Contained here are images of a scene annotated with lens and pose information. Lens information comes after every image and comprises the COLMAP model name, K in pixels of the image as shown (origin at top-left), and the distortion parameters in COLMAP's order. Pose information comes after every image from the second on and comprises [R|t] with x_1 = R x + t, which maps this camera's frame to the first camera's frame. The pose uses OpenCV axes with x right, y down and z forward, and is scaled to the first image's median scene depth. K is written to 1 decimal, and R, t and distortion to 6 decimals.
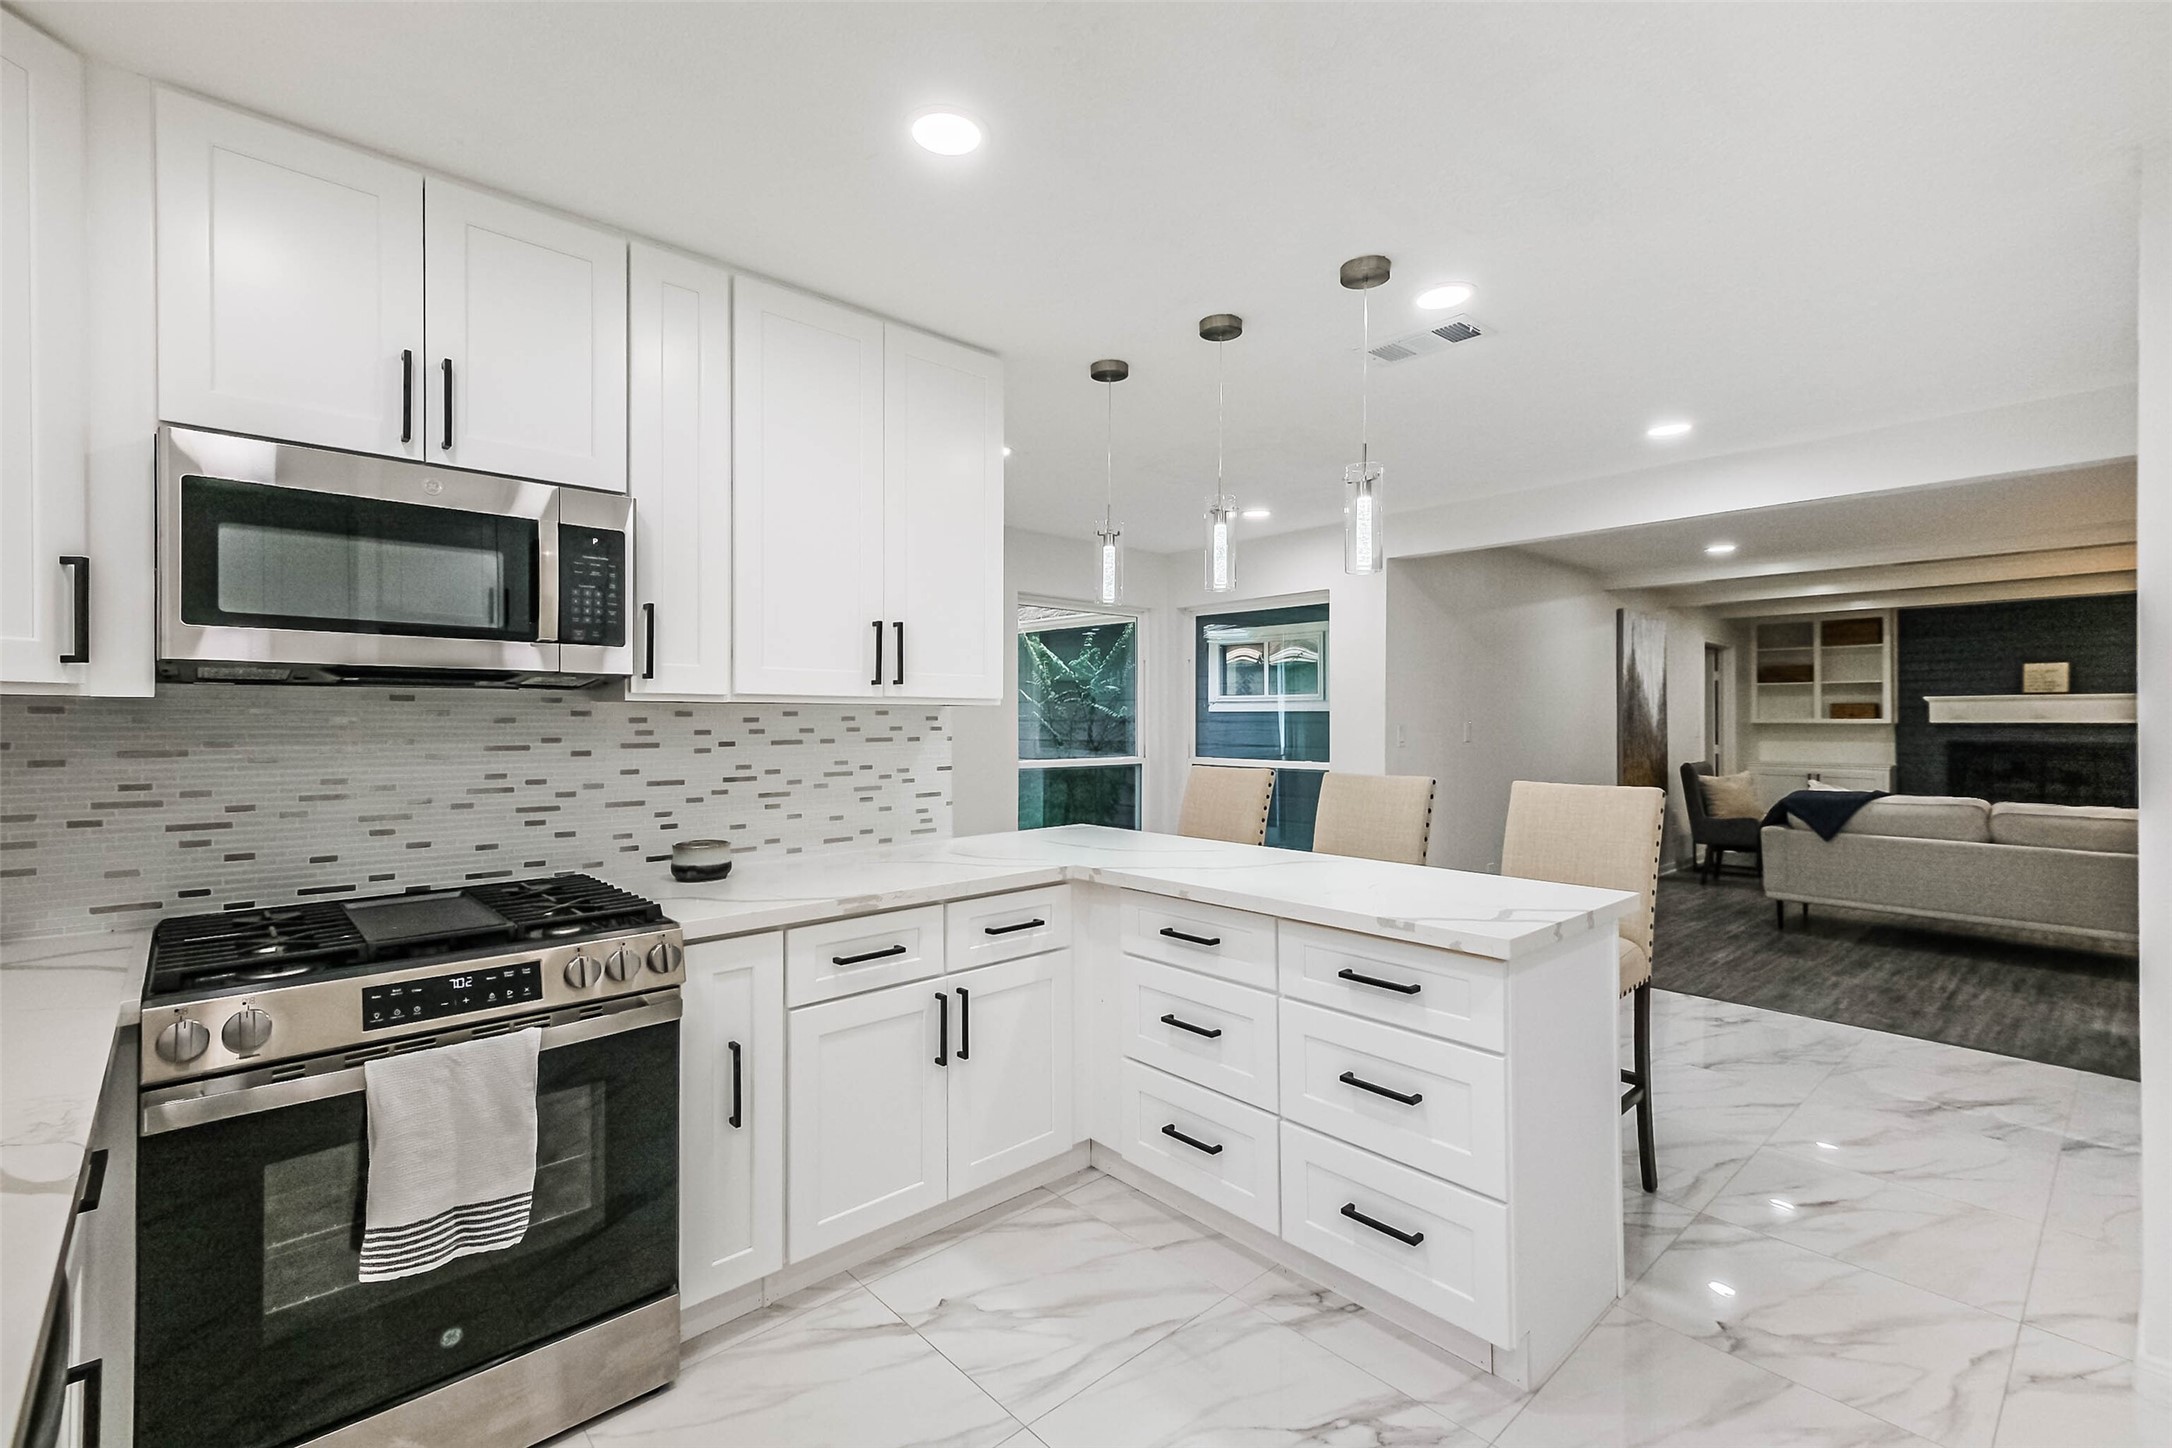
lens RADIAL K [[964.1, 0, 1084.7], [0, 964.1, 714.3], [0, 0, 1]] dist [0.024572, 0.000144]
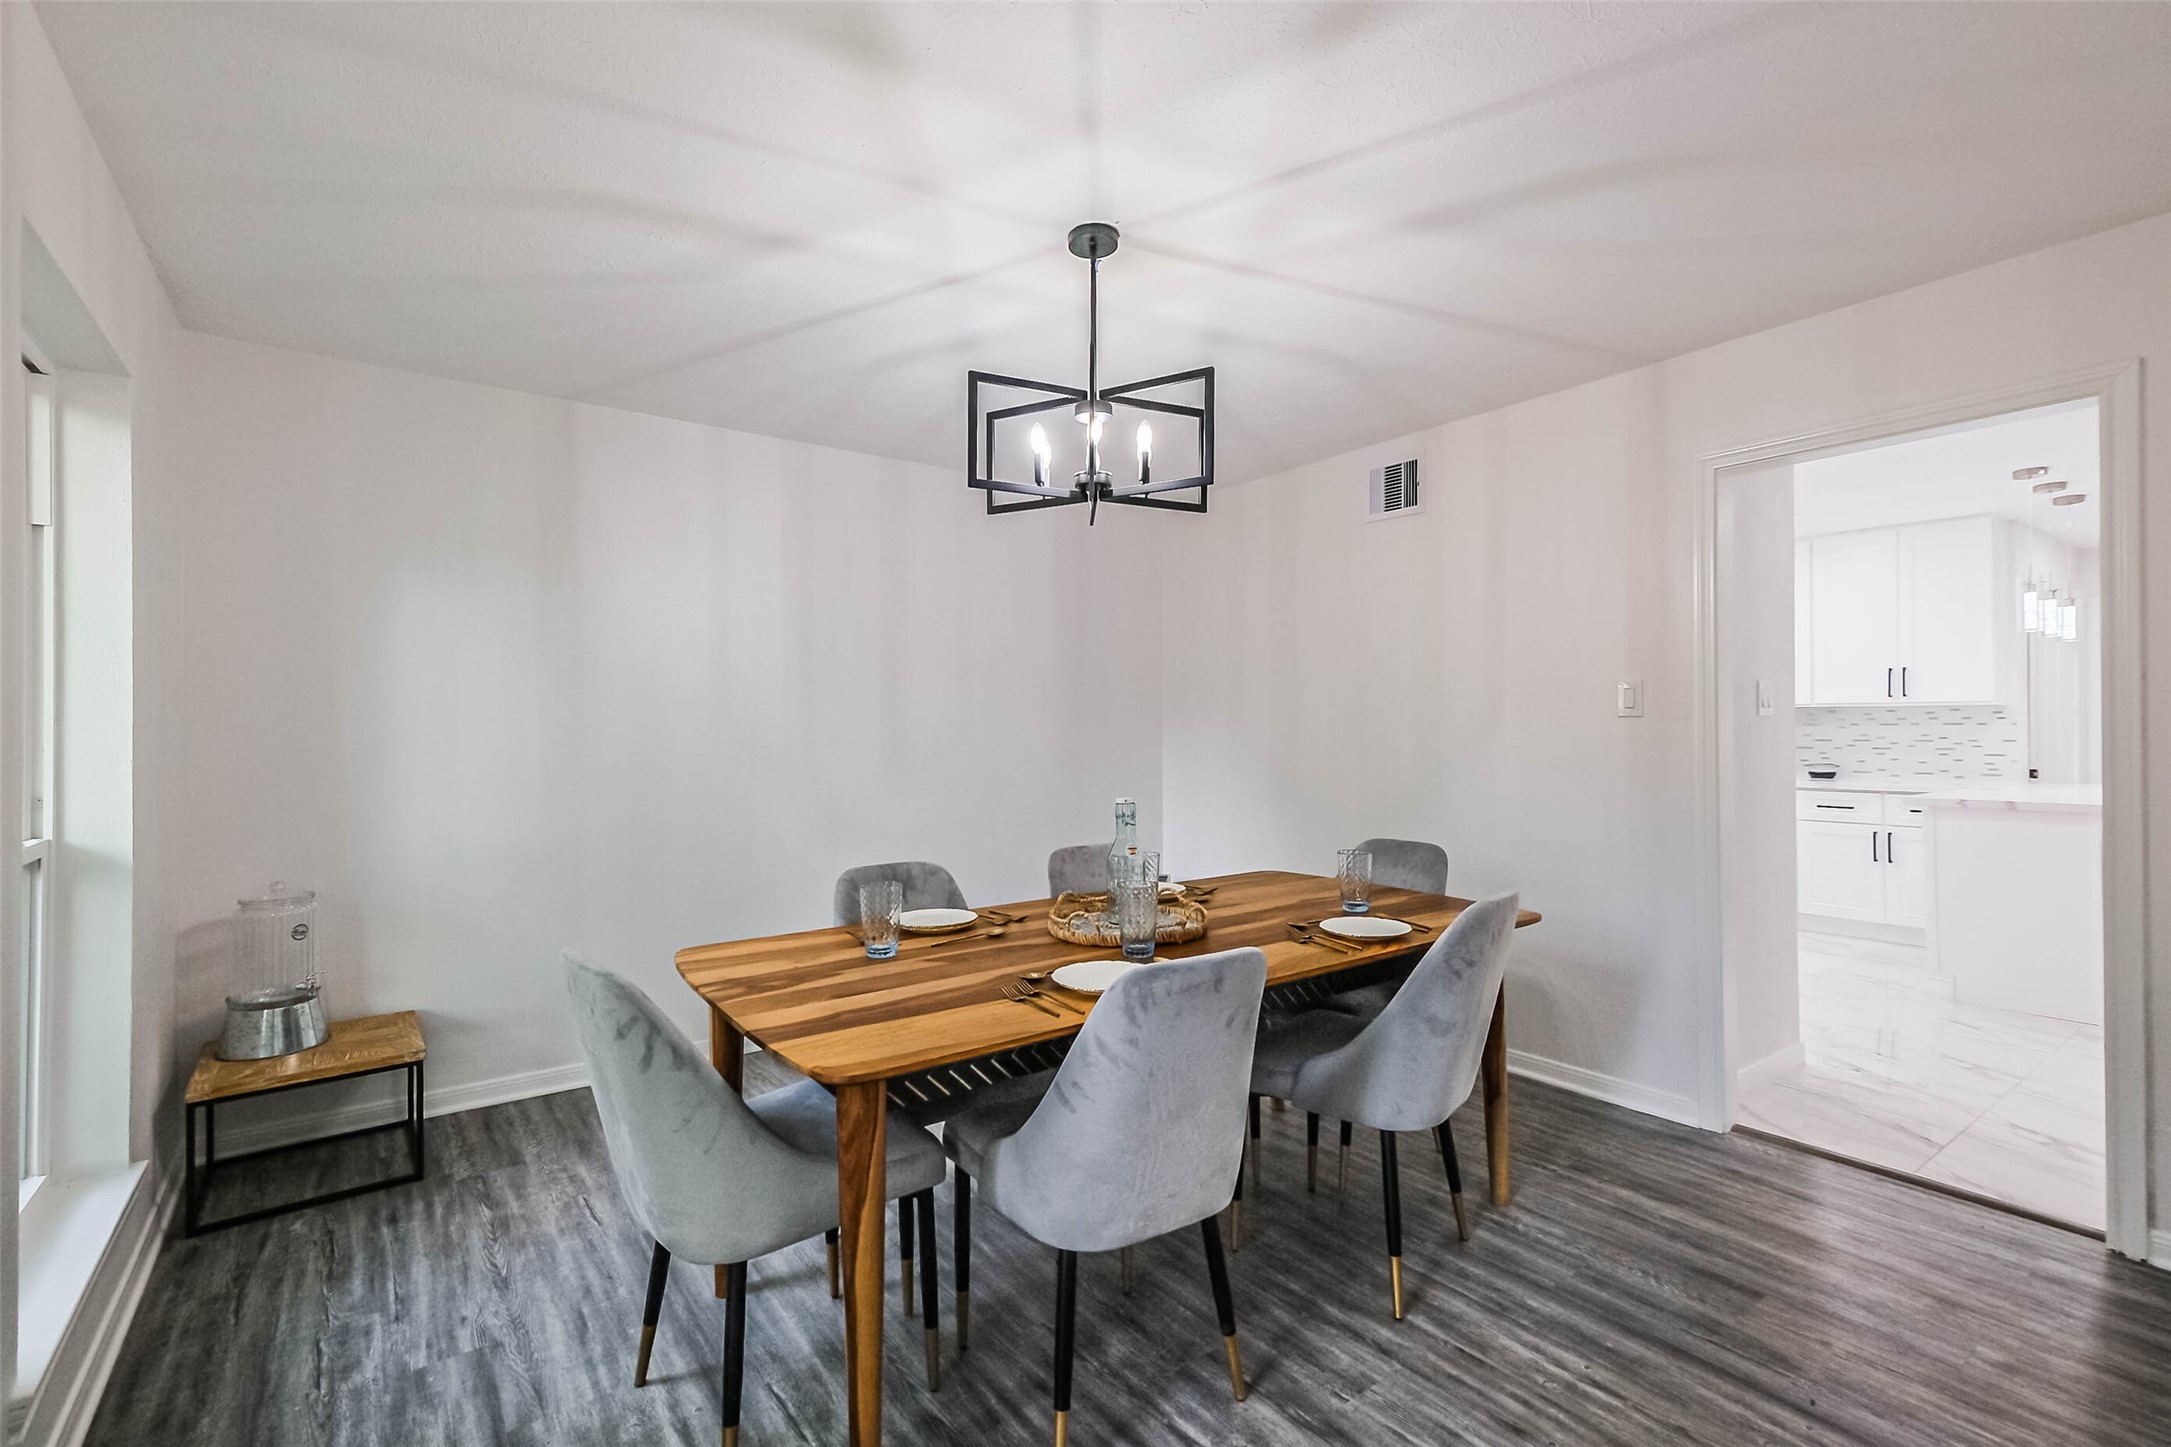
lens RADIAL K [[962.3, 0, 1085.5], [0, 962.3, 723.5], [0, 0, 1]] dist [0.002300, 0.000270]
pose [[-0.099955, 0.000831, -0.994992, 2.560786], [0.008283, 0.999966, 0.000003, 0.016270], [0.994957, -0.008241, -0.099959, -0.708362]]
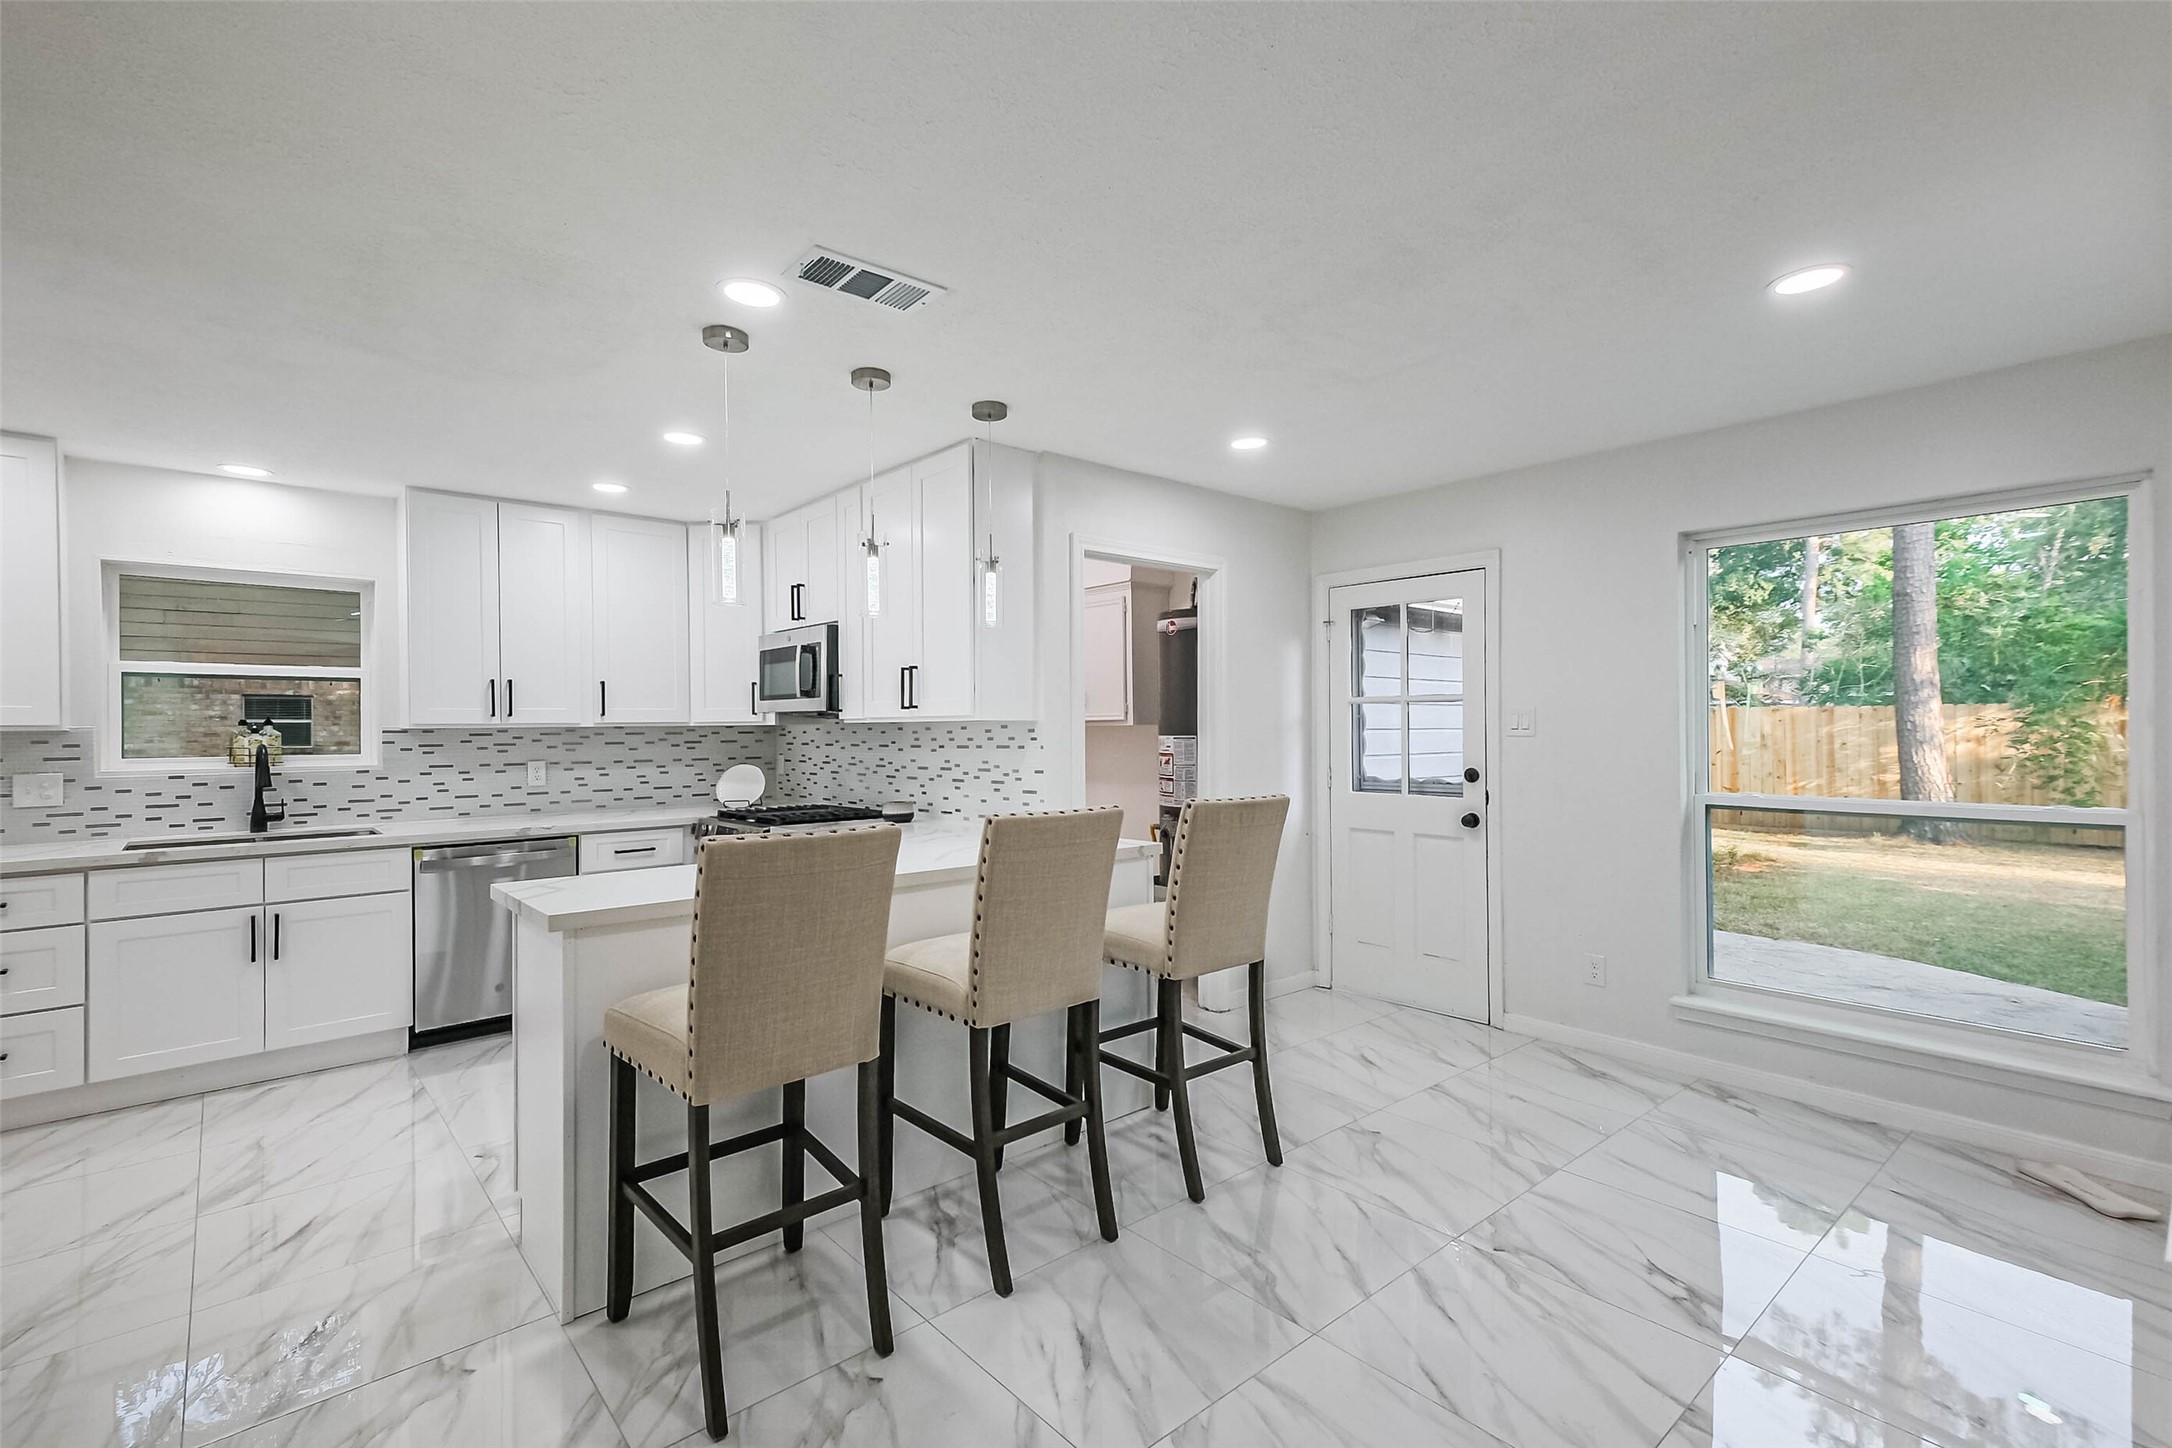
lens RADIAL K [[952.0, 0, 1086.0], [0, 952.0, 724.0], [0, 0, 1]] dist [0.024233, -0.000322]
pose [[-0.007906, -0.006714, -0.999946, 1.538728], [0.009602, 0.999931, -0.006790, 0.006712], [0.999923, -0.009655, -0.007841, 1.561118]]
